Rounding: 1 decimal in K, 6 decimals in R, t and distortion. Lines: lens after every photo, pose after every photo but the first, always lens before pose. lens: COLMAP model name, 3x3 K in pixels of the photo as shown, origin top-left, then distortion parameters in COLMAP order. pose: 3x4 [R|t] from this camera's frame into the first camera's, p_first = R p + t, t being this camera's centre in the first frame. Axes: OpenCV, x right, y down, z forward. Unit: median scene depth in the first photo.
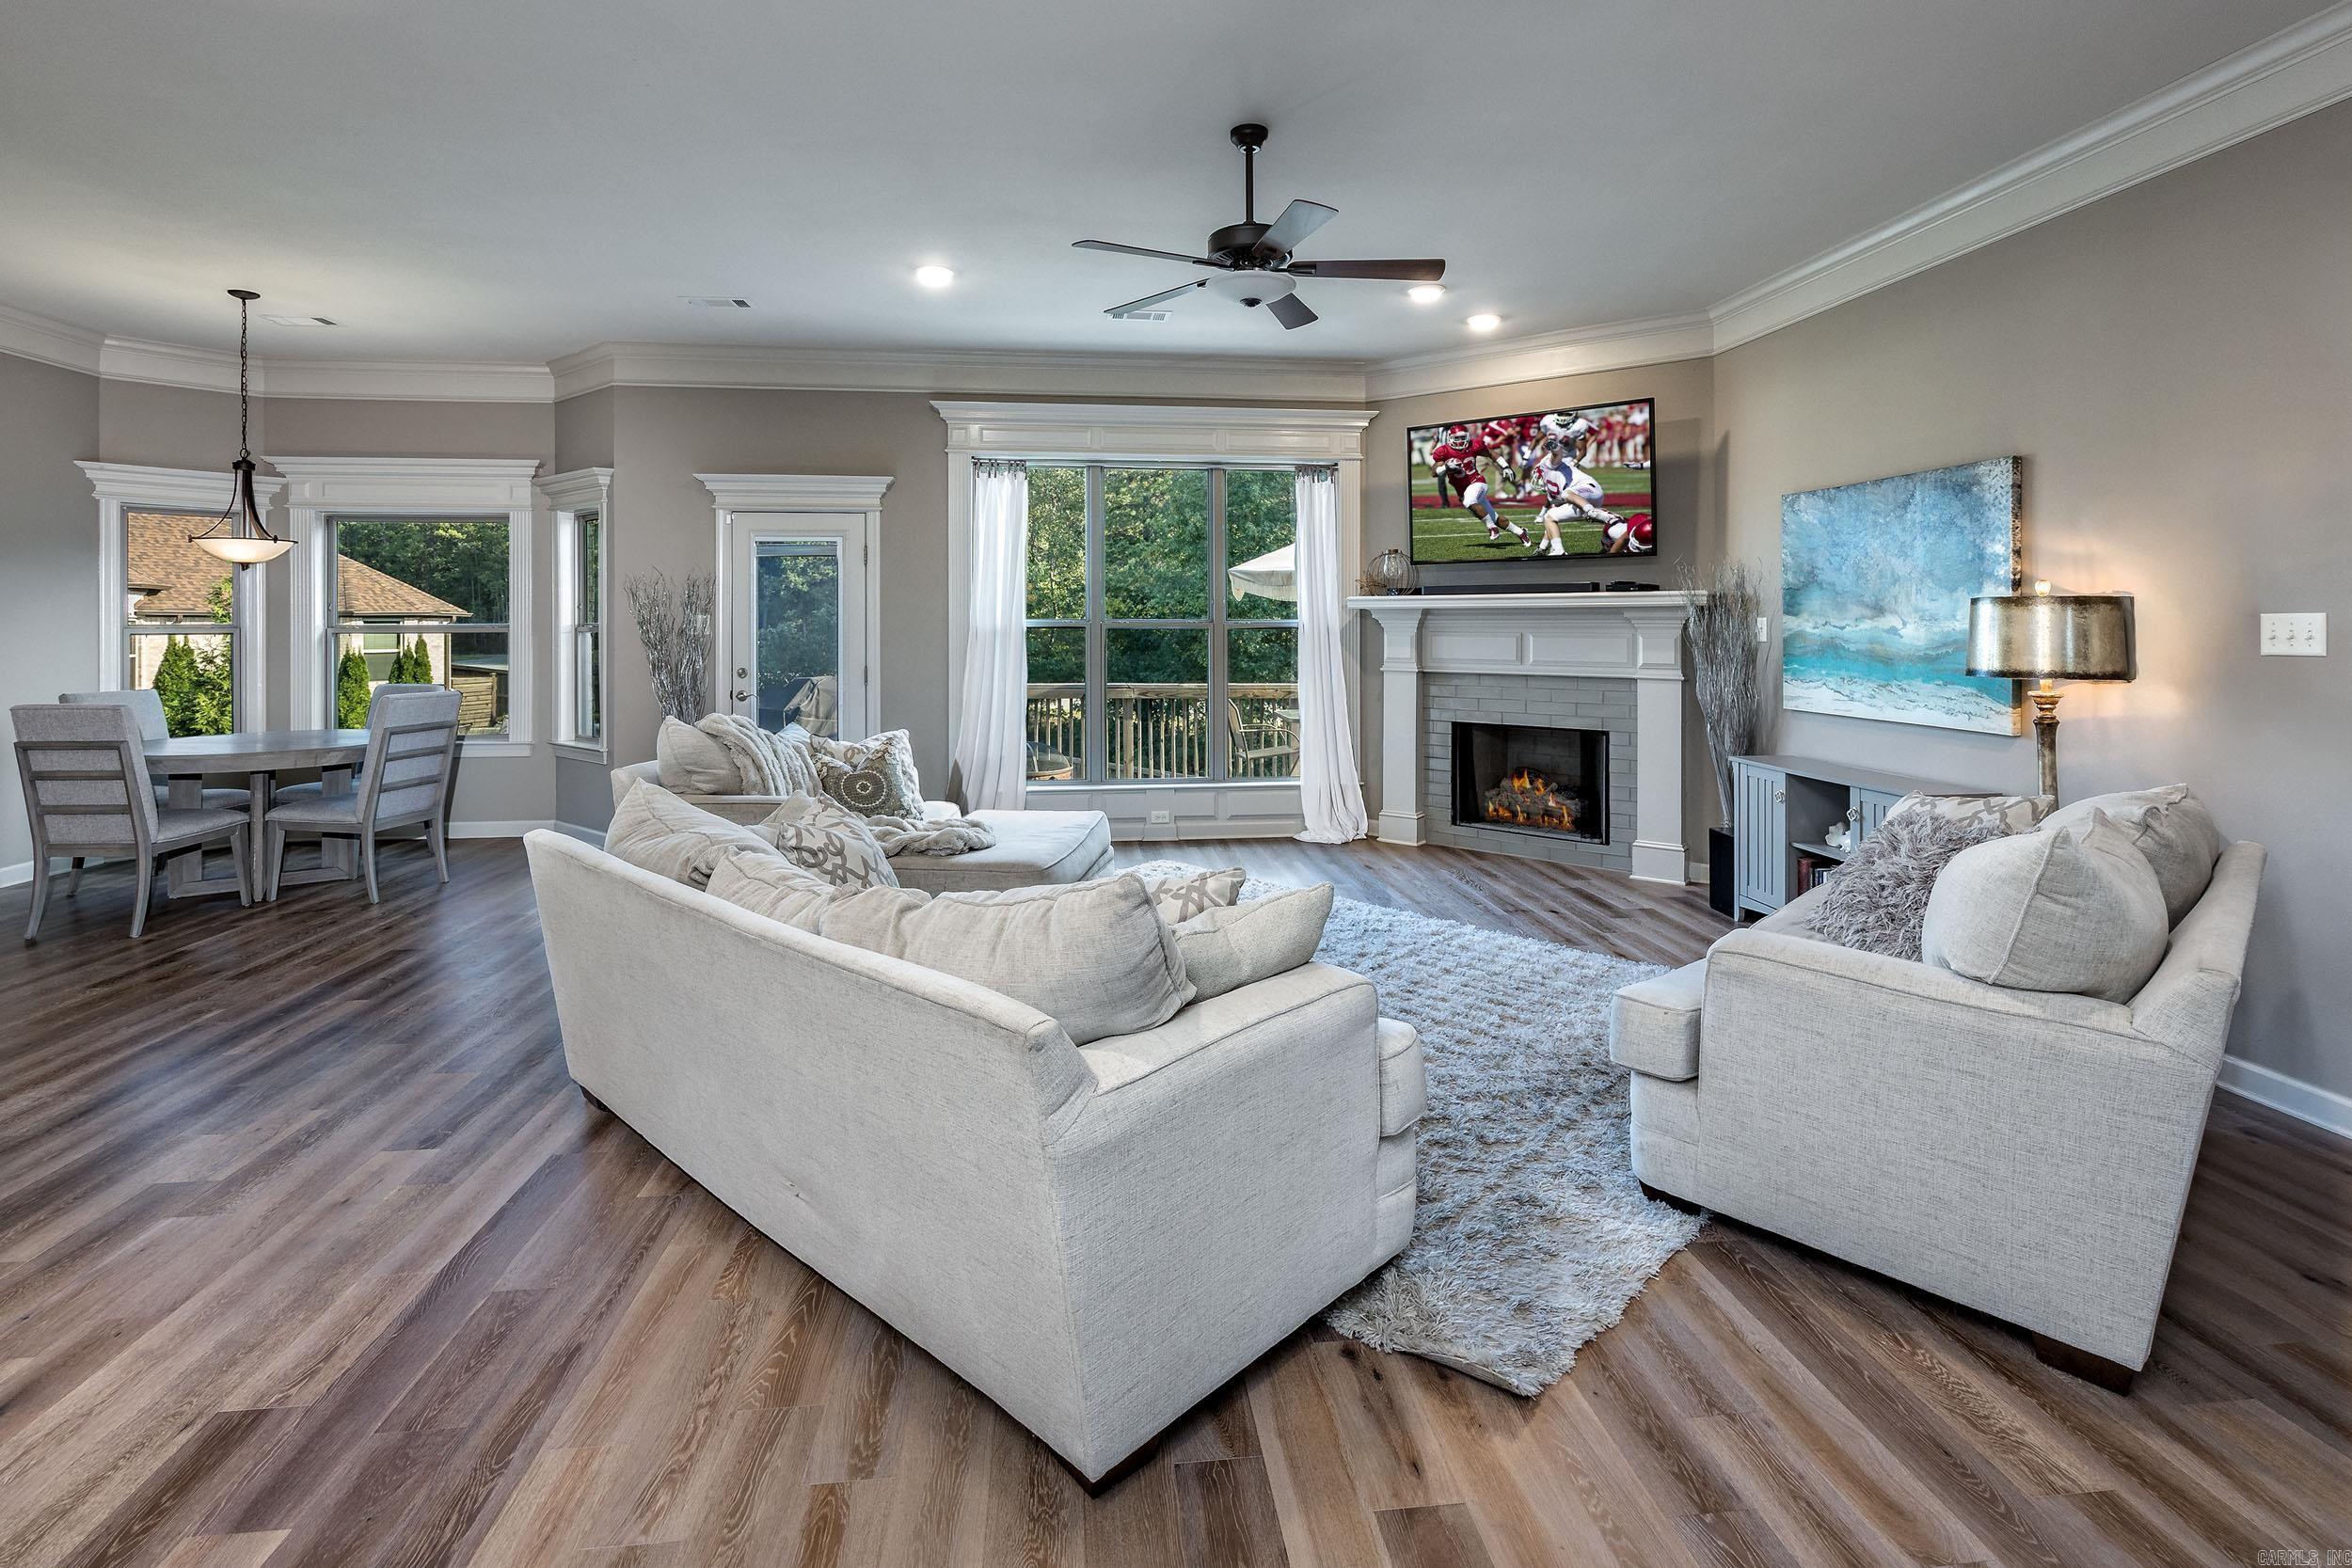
lens RADIAL K [[1107.5, 0, 1169.3], [0, 1107.5, 614.3], [0, 0, 1]] dist [-0.001372, -0.000015]
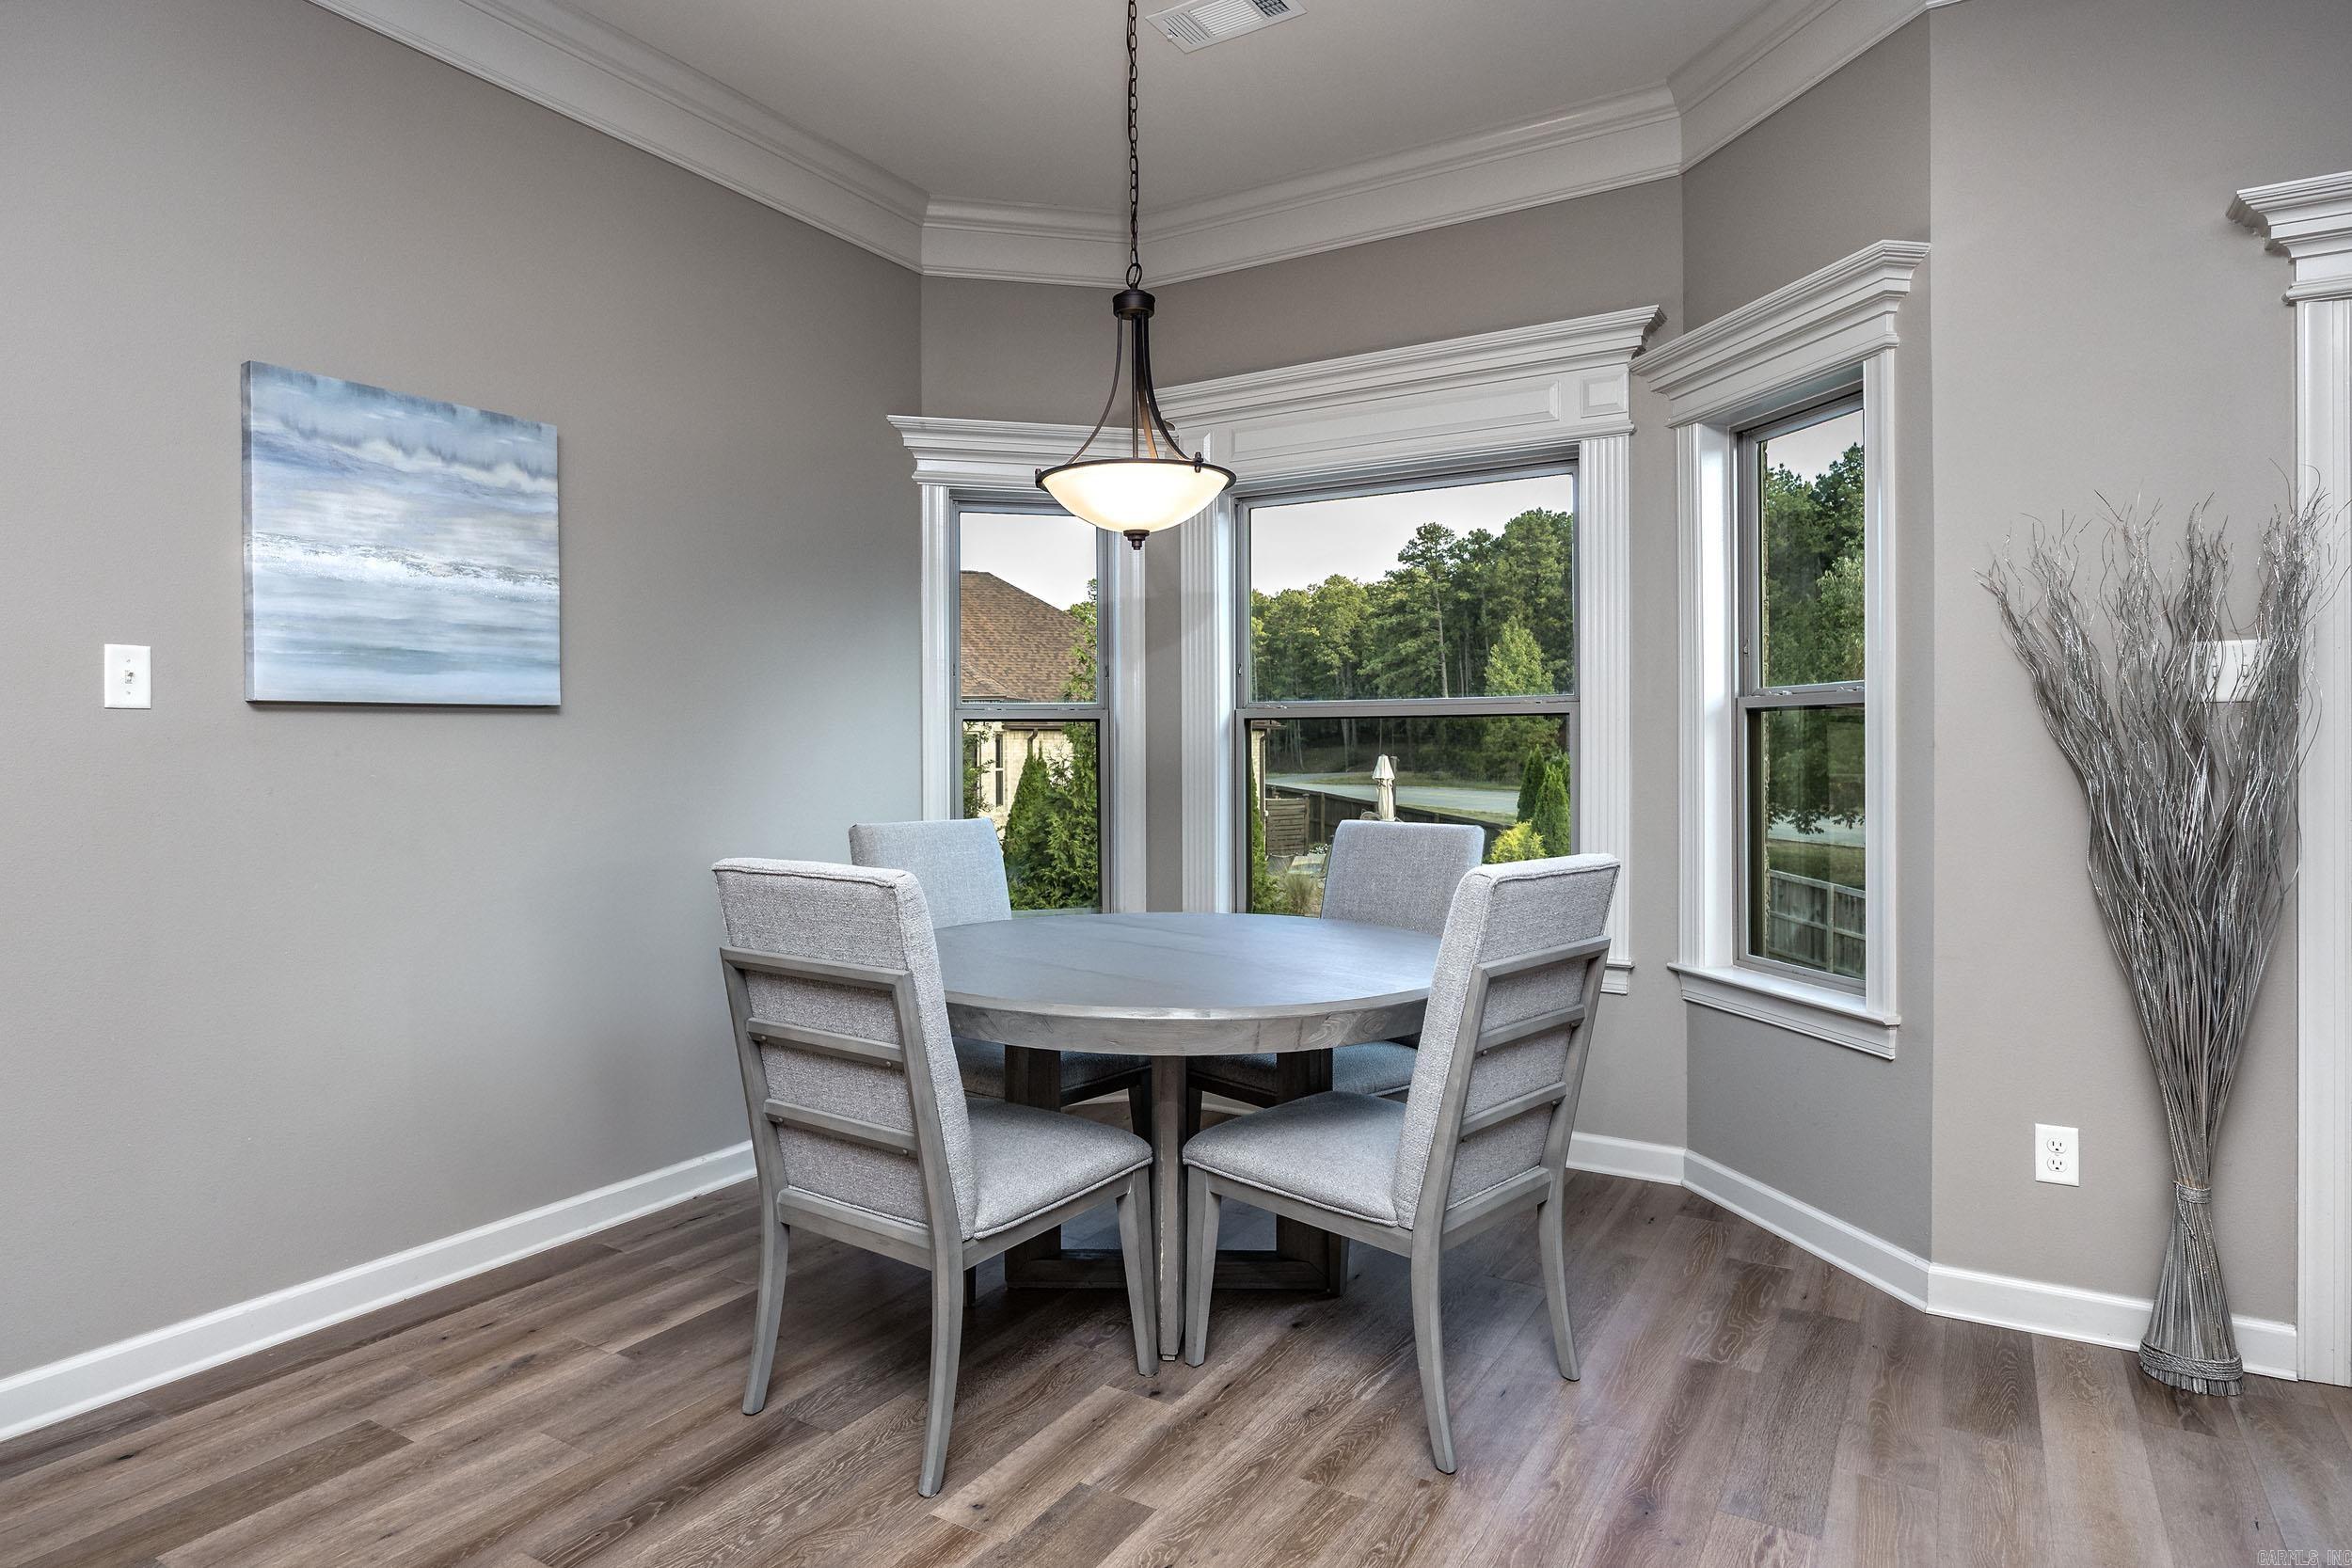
lens RADIAL K [[1278.9, 0, 1175.5], [0, 1278.9, 714.4], [0, 0, 1]] dist [-0.001124, -0.000366]
pose [[0.812651, -0.013587, -0.582593, -0.474702], [0.005856, 0.999868, -0.015150, 0.026223], [0.582722, 0.008900, 0.812623, 0.538633]]
